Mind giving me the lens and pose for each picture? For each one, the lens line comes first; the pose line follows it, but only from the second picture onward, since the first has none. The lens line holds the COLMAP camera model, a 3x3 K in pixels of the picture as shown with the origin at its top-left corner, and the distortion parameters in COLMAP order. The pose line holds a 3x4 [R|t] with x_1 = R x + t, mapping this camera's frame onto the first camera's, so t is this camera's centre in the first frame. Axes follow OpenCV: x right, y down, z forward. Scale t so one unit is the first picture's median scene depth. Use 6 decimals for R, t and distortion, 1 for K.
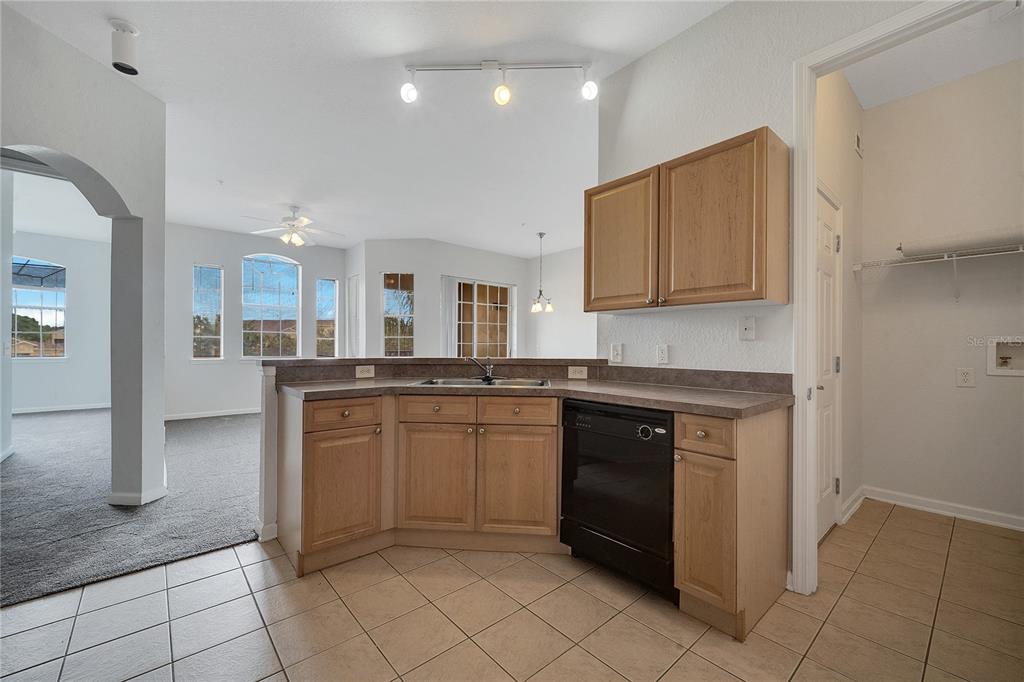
lens RADIAL K [[421.5, 0, 513.1], [0, 421.5, 342.7], [0, 0, 1]] dist [0.004770, -0.000572]
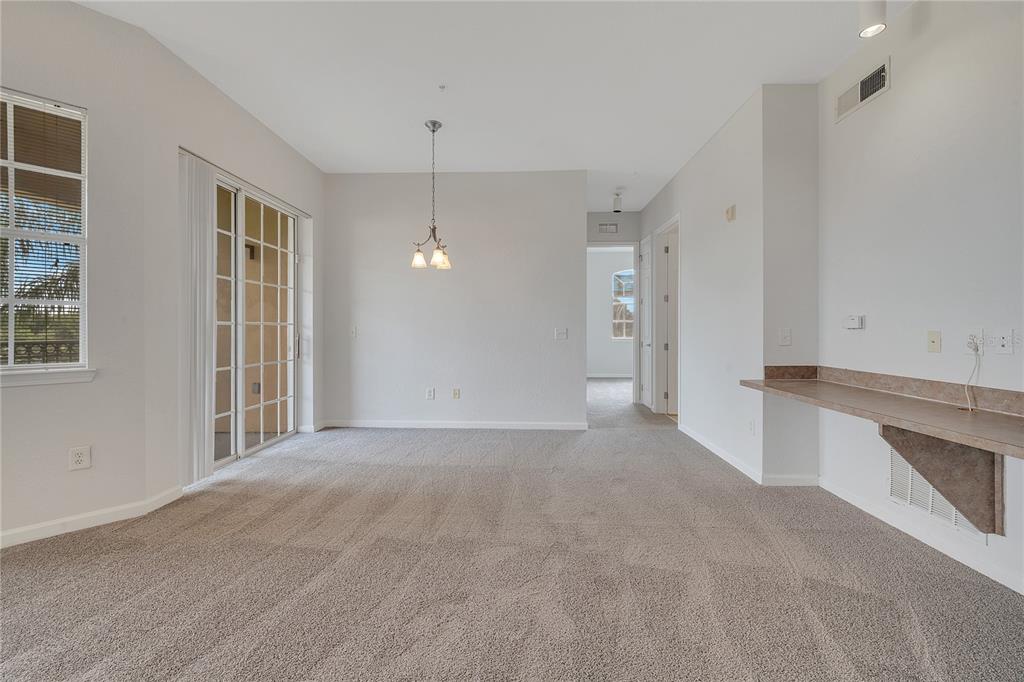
lens RADIAL K [[421.5, 0, 510.5], [0, 421.5, 330.5], [0, 0, 1]] dist [0.004770, -0.000572]
pose [[0.683380, -0.006157, 0.730037, -0.252010], [-0.005475, 0.999893, 0.013559, 0.002189], [-0.730042, -0.013263, 0.683273, 0.513477]]
